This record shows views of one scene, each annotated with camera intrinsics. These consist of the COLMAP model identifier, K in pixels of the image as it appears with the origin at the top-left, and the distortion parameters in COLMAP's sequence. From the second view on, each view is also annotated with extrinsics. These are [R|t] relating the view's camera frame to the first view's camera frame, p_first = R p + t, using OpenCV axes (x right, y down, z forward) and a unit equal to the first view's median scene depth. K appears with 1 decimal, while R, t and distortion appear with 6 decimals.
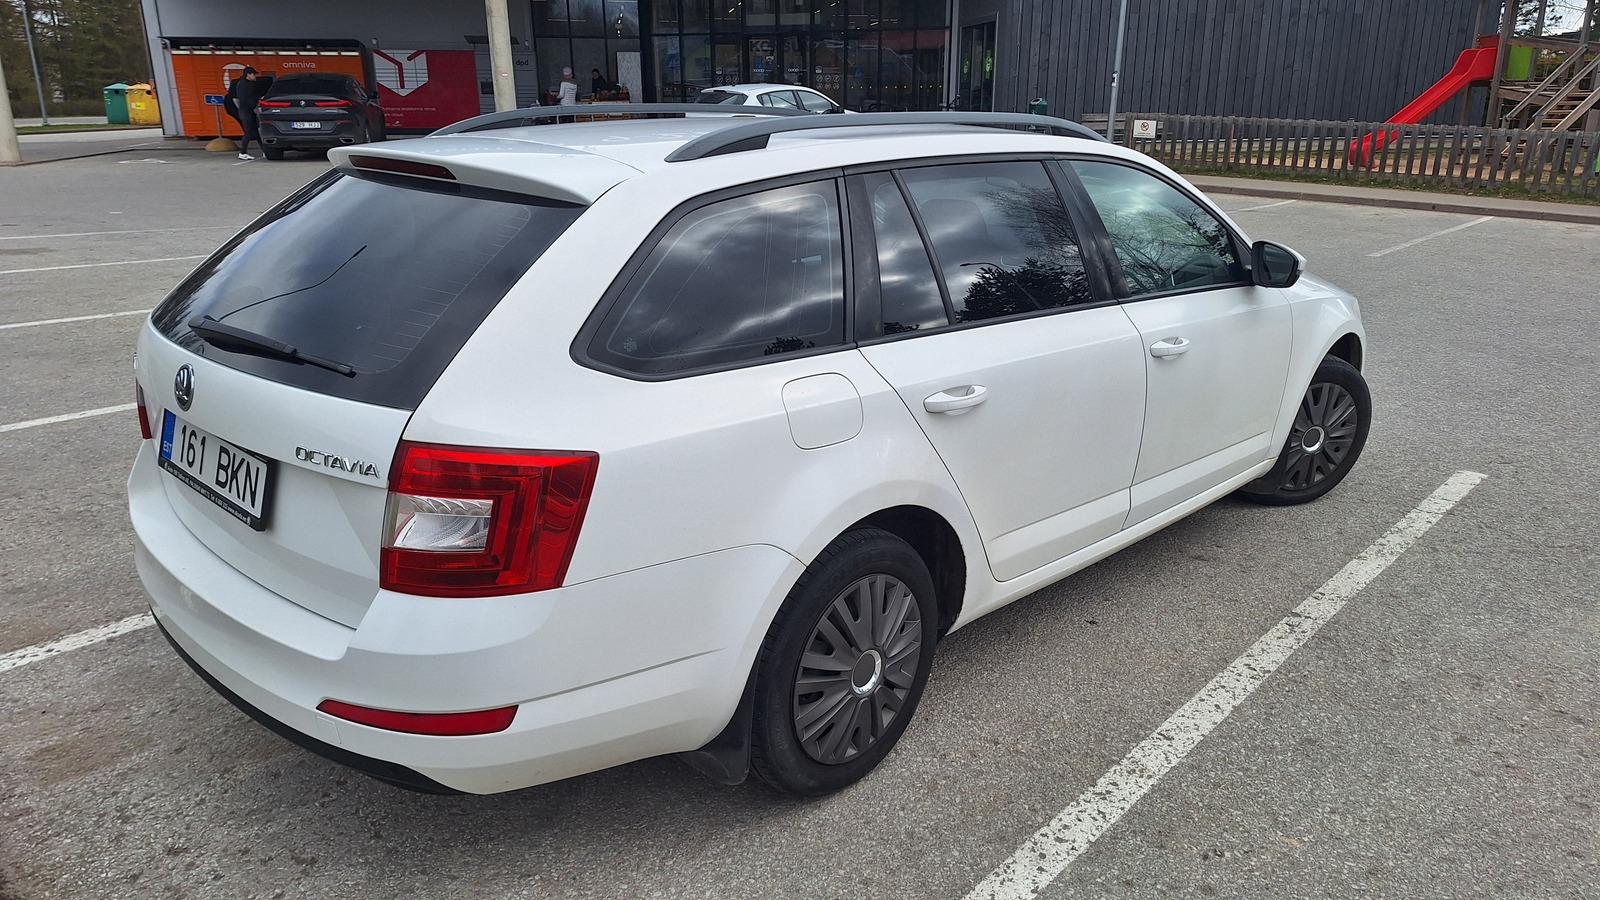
lens RADIAL K [[1135.9, 0, 796.0], [0, 1135.9, 451.6], [0, 0, 1]] dist [0.017537, 0.003785]
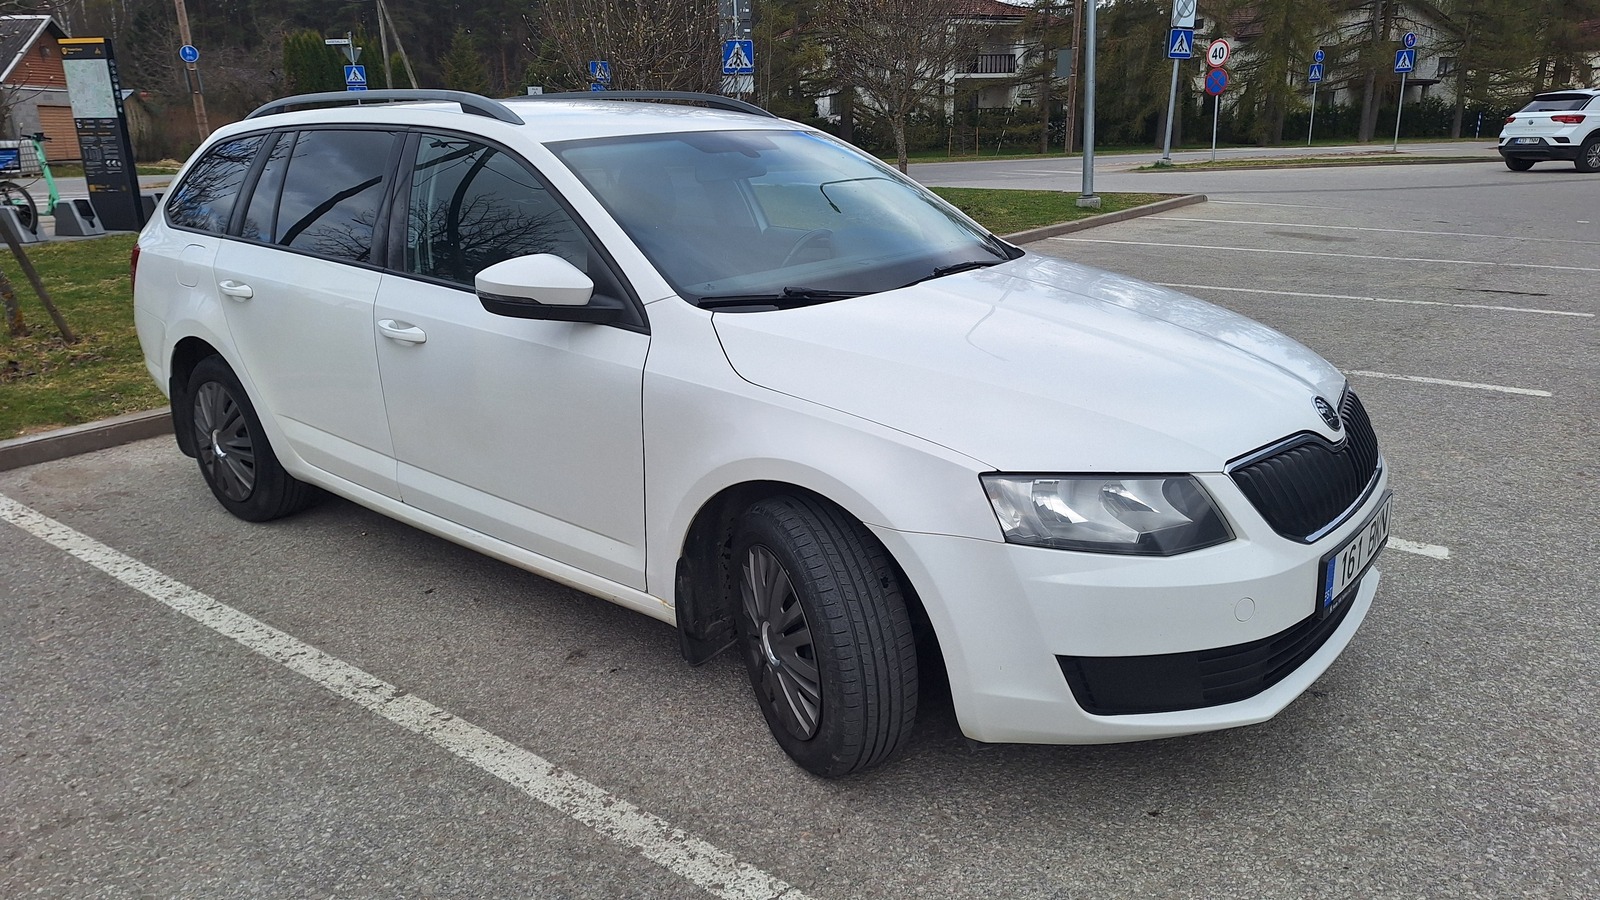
lens RADIAL K [[1135.9, 0, 789.3], [0, 1135.9, 462.8], [0, 0, 1]] dist [0.017537, 0.003785]
pose [[0.053772, 0.277138, -0.959324, 1.426627], [-0.267753, 0.929534, 0.253524, -0.348504], [0.961986, 0.243229, 0.124188, 1.357579]]
